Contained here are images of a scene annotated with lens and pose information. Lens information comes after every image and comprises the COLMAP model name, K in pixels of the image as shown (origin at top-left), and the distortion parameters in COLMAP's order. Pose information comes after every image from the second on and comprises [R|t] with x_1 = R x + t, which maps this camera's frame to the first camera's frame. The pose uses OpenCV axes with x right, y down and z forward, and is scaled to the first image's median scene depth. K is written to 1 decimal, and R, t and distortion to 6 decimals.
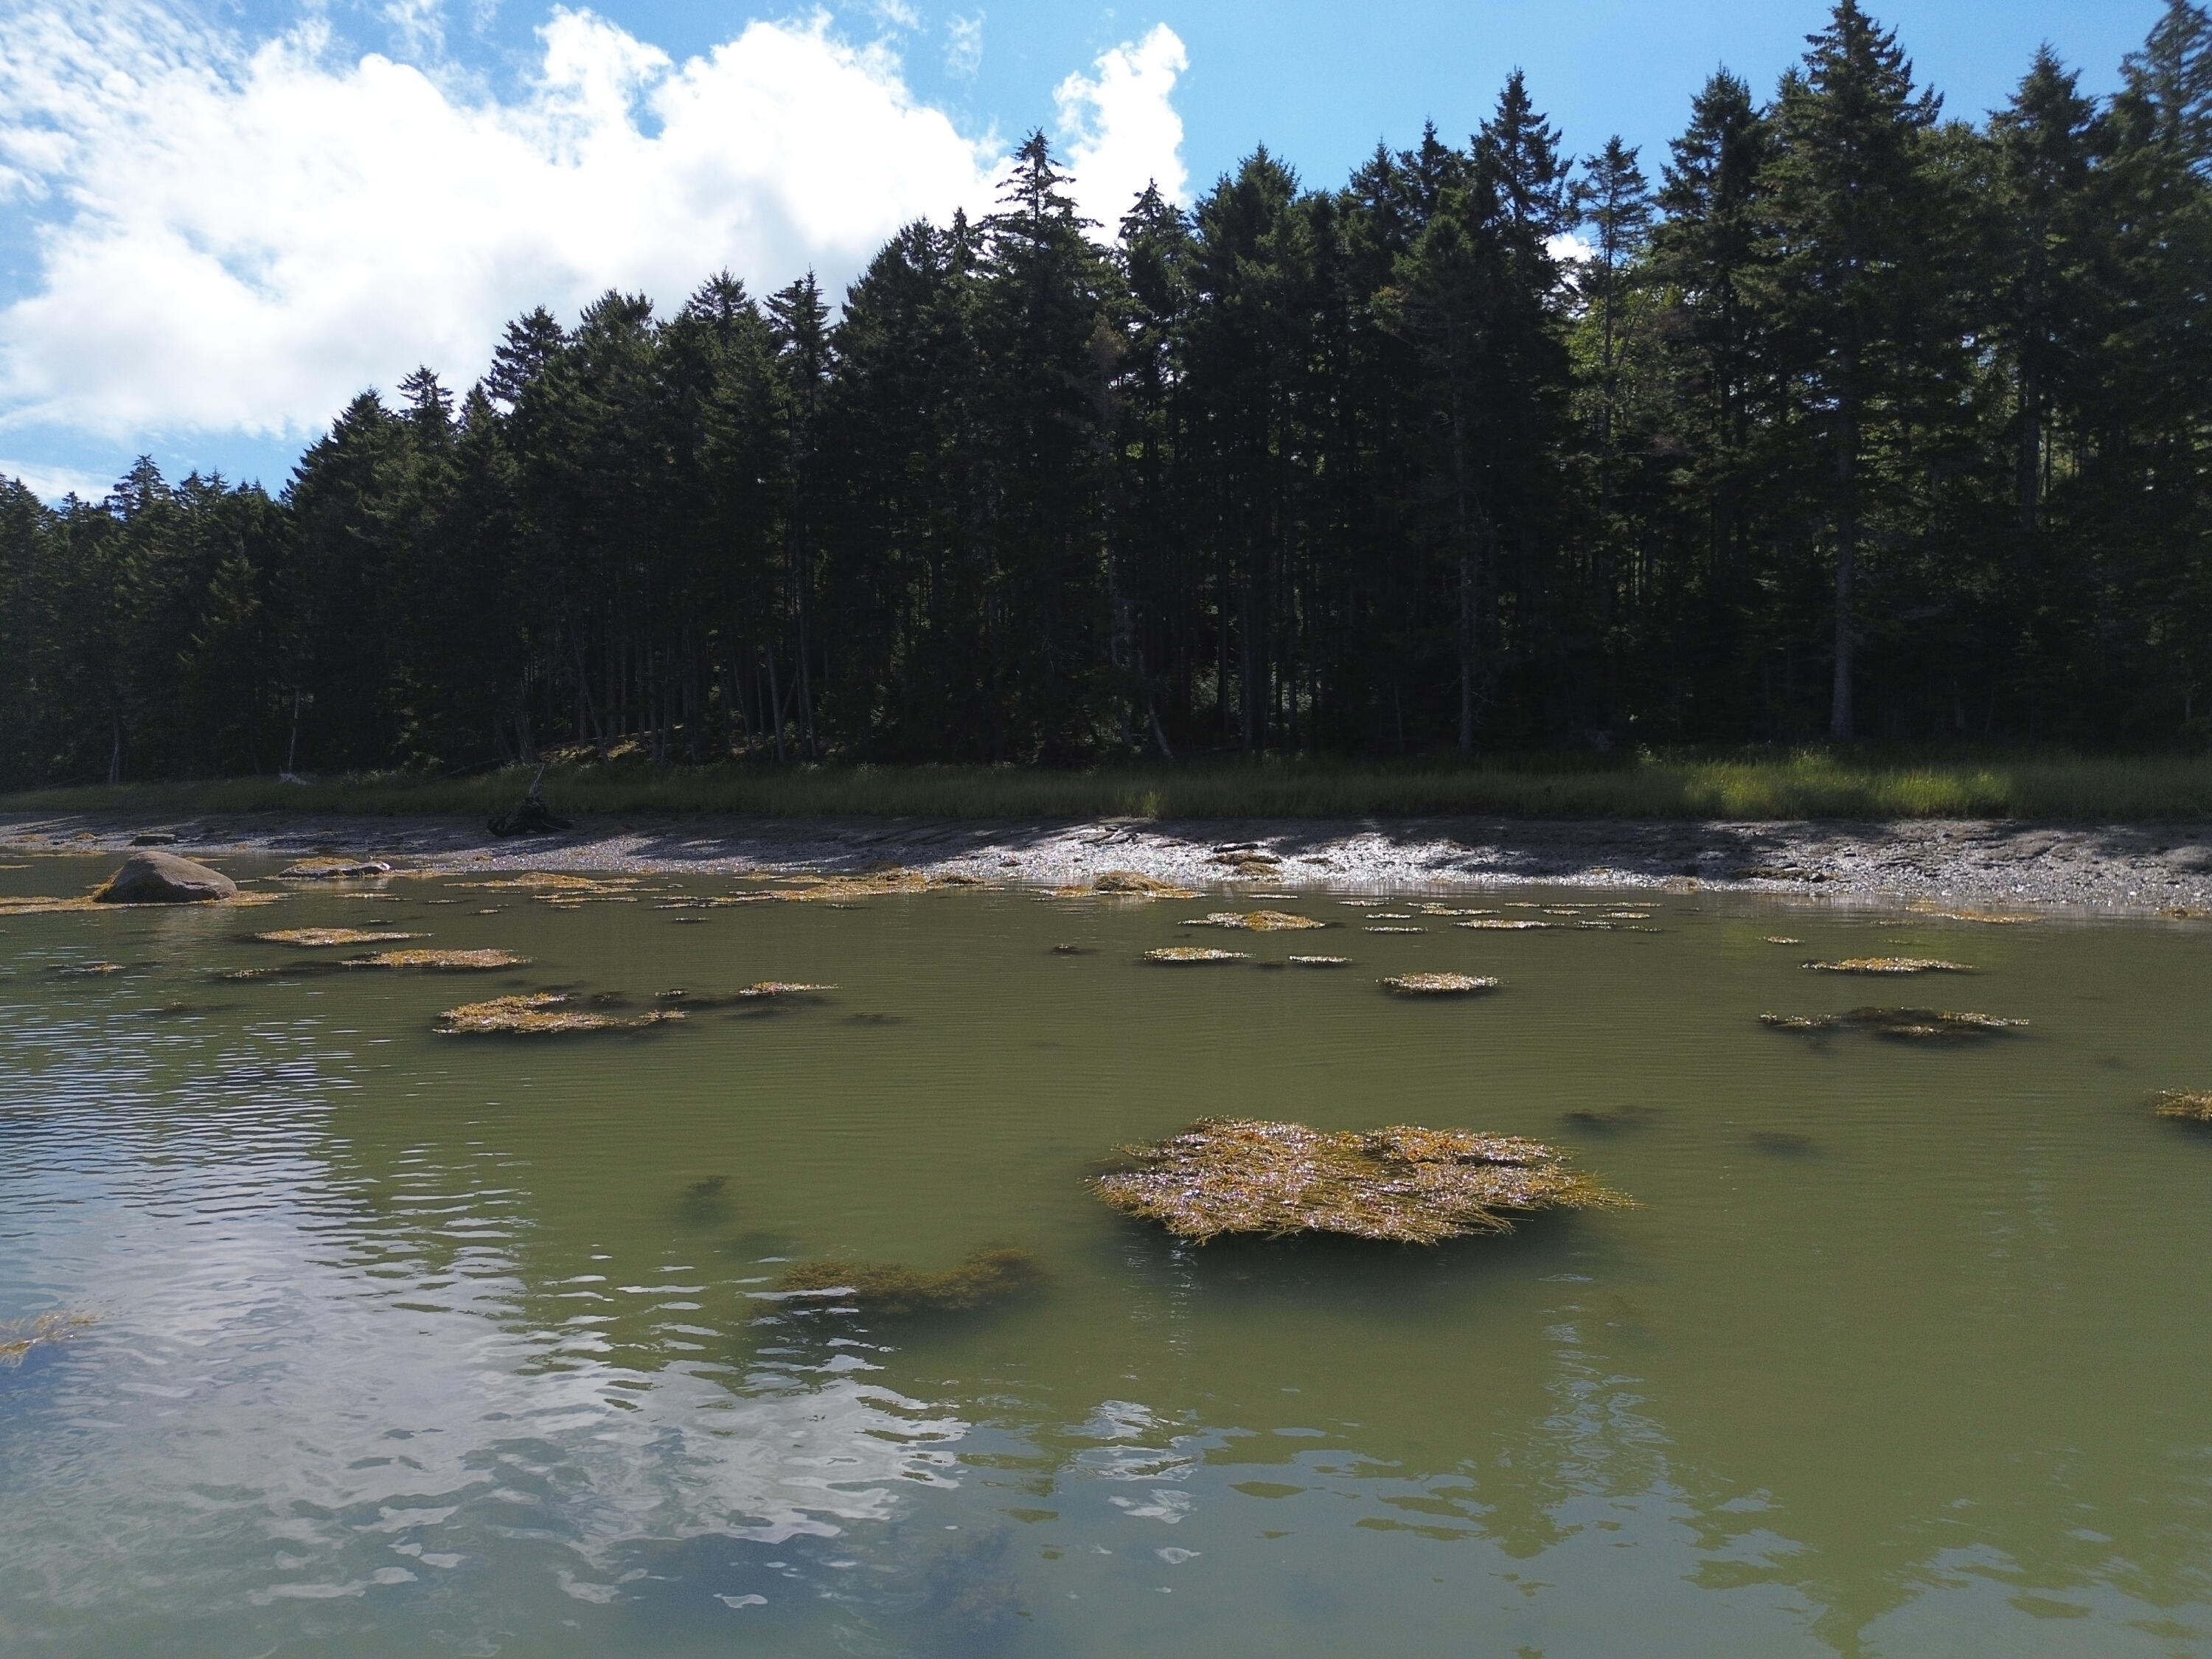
lens RADIAL K [[1529.0, 0, 1110.4], [0, 1529.0, 834.1], [0, 0, 1]] dist [0.028573, -0.018541]
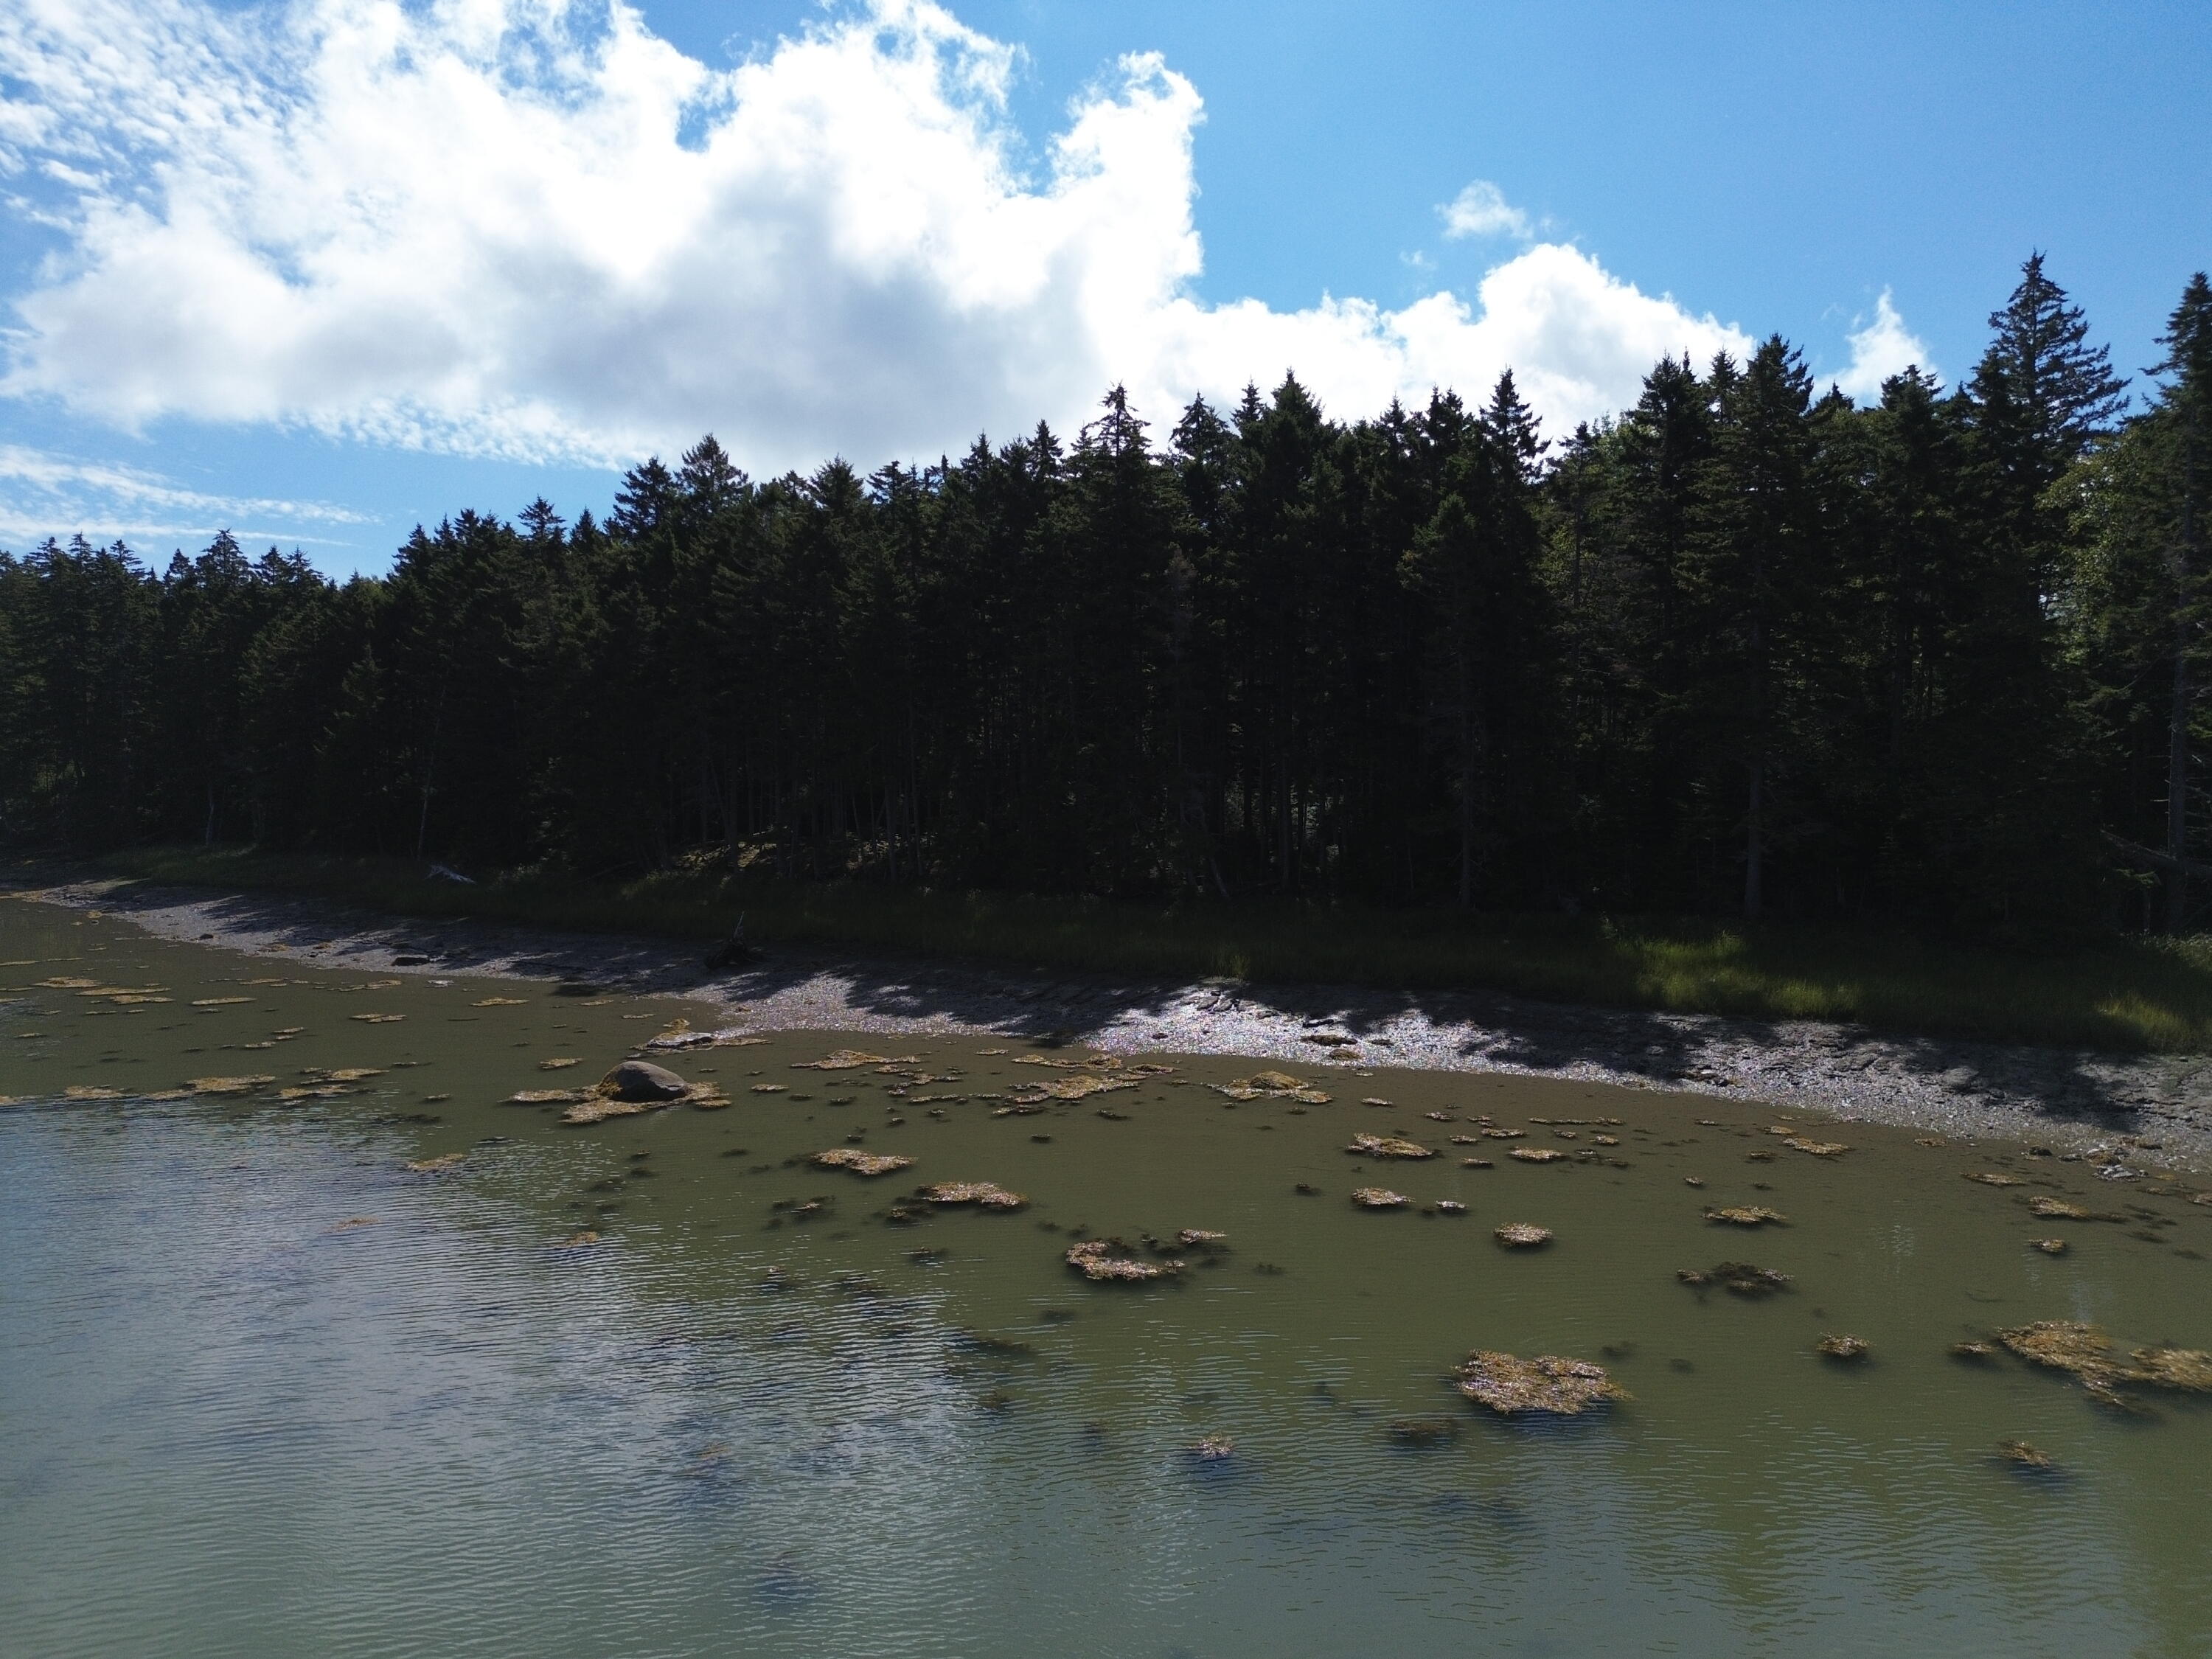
lens RADIAL K [[1529.0, 0, 1102.5], [0, 1529.0, 823.9], [0, 0, 1]] dist [0.028573, -0.018541]
pose [[0.999587, 0.007792, 0.027657, -0.114869], [-0.007766, 0.999969, -0.001055, -0.125543], [-0.027664, 0.000840, 0.999617, -0.290428]]
